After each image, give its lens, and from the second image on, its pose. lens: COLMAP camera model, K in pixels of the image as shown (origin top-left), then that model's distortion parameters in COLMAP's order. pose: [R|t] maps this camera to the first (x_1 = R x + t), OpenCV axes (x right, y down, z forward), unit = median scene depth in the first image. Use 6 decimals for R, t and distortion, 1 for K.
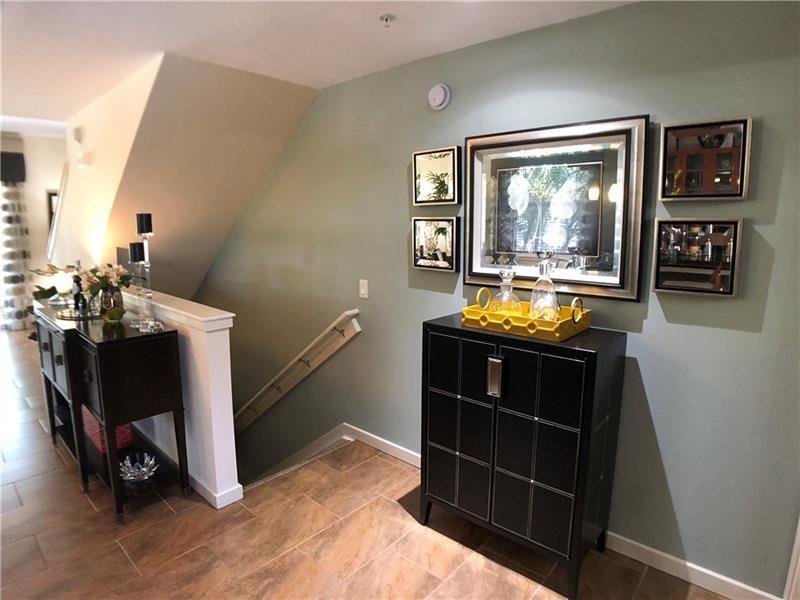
lens RADIAL K [[464.4, 0, 396.1], [0, 464.4, 282.0], [0, 0, 1]] dist [-0.086535, 0.018542]
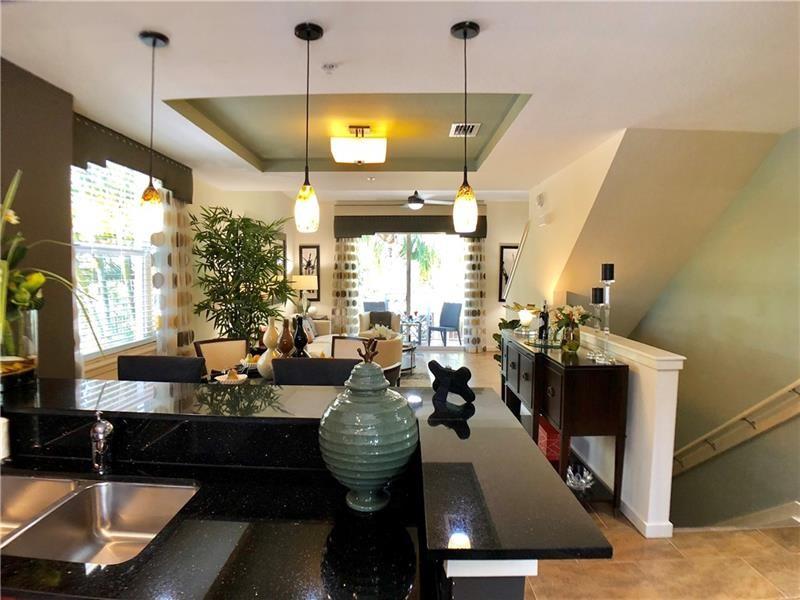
lens RADIAL K [[464.4, 0, 387.5], [0, 464.4, 290.1], [0, 0, 1]] dist [-0.086535, 0.018542]
pose [[0.653662, 0.028119, -0.756264, -0.020125], [-0.092895, 0.994734, -0.043307, 0.020832], [0.751064, 0.098561, 0.652831, -0.187080]]
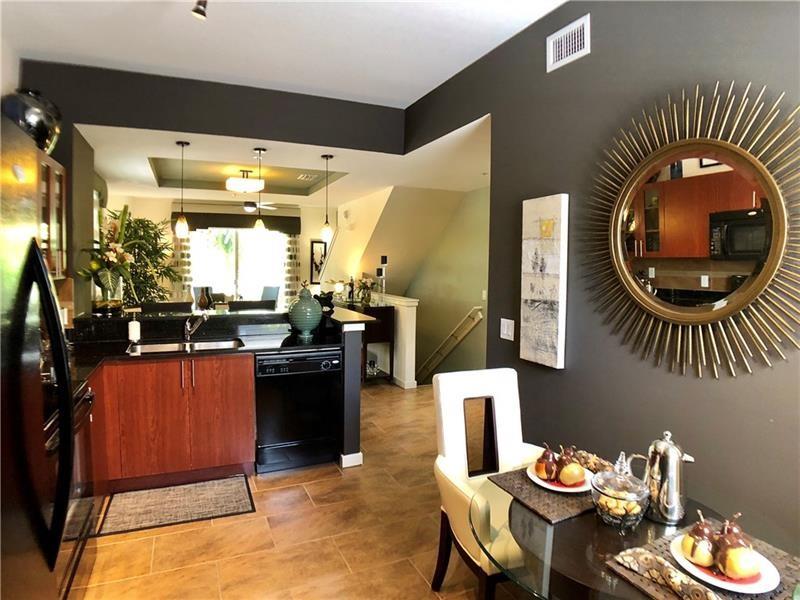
lens RADIAL K [[464.4, 0, 412.3], [0, 464.4, 279.7], [0, 0, 1]] dist [-0.086535, 0.018542]
pose [[0.933405, 0.018132, -0.358367, 0.386446], [-0.050534, 0.995411, -0.081257, 0.138509], [0.355250, 0.093955, 0.930038, -1.015555]]
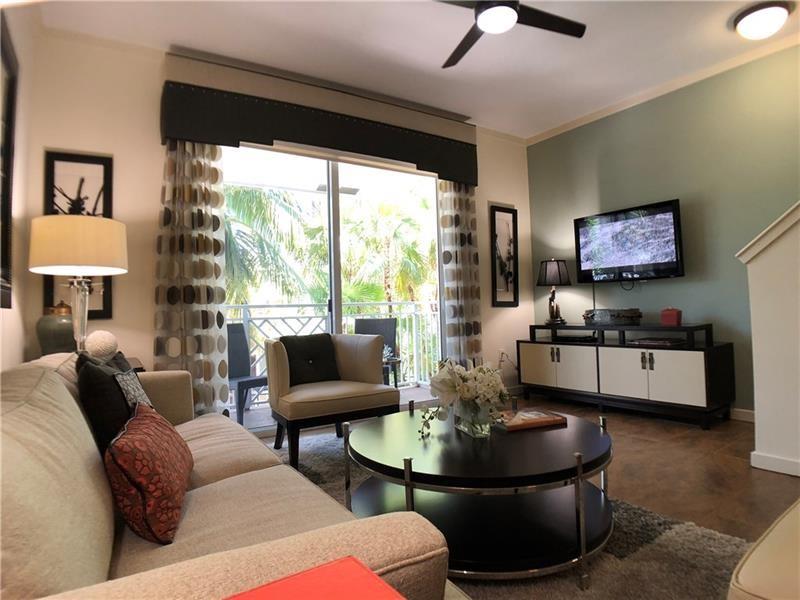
lens RADIAL K [[464.4, 0, 397.3], [0, 464.4, 292.1], [0, 0, 1]] dist [-0.086535, 0.018542]
pose [[0.966076, -0.043225, -0.254615, -1.802561], [0.003040, 0.987729, -0.156148, 0.106757], [0.258240, 0.150077, 0.954353, 0.700792]]
